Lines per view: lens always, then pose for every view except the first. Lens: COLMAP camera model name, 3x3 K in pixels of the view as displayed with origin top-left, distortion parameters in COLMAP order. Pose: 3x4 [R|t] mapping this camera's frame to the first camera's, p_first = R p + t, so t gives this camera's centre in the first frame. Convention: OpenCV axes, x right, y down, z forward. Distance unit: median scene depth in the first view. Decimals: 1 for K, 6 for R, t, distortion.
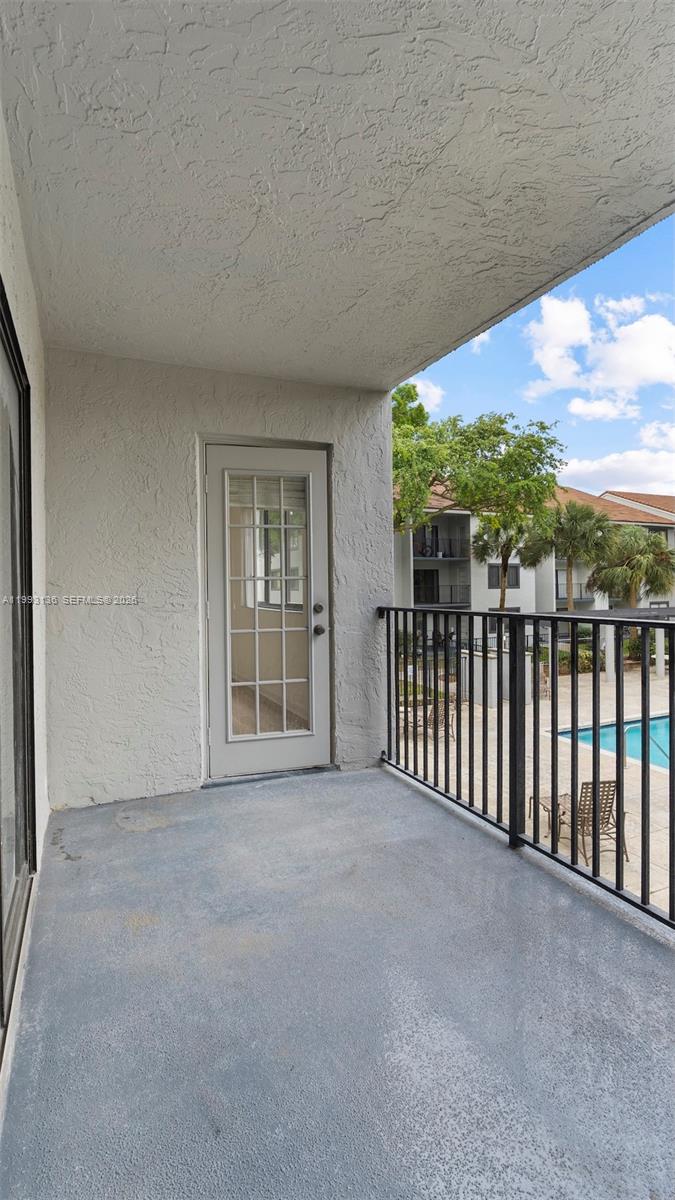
lens RADIAL K [[568.2, 0, 334.2], [0, 568.2, 584.3], [0, 0, 1]] dist [-0.012148, 0.000242]
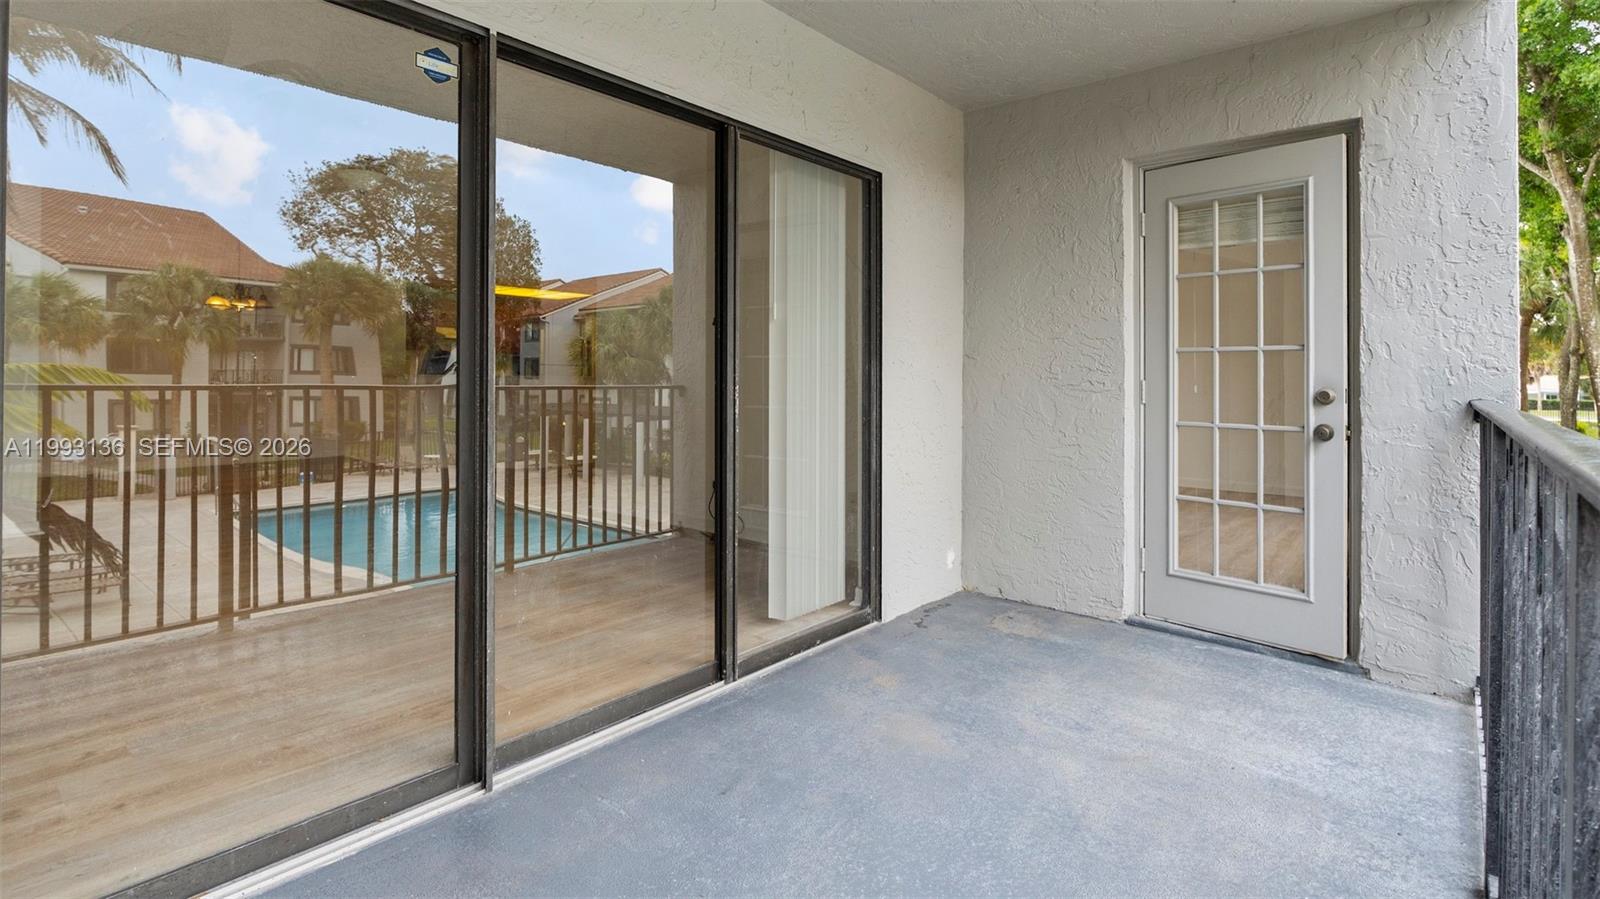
lens RADIAL K [[773.9, 0, 819.6], [0, 773.9, 375.7], [0, 0, 1]] dist [-0.003462, -0.000359]
pose [[0.449331, 0.016944, -0.893205, 0.489133], [-0.010156, 0.999852, 0.013858, 0.014013], [0.893308, 0.002844, 0.449436, 0.152274]]
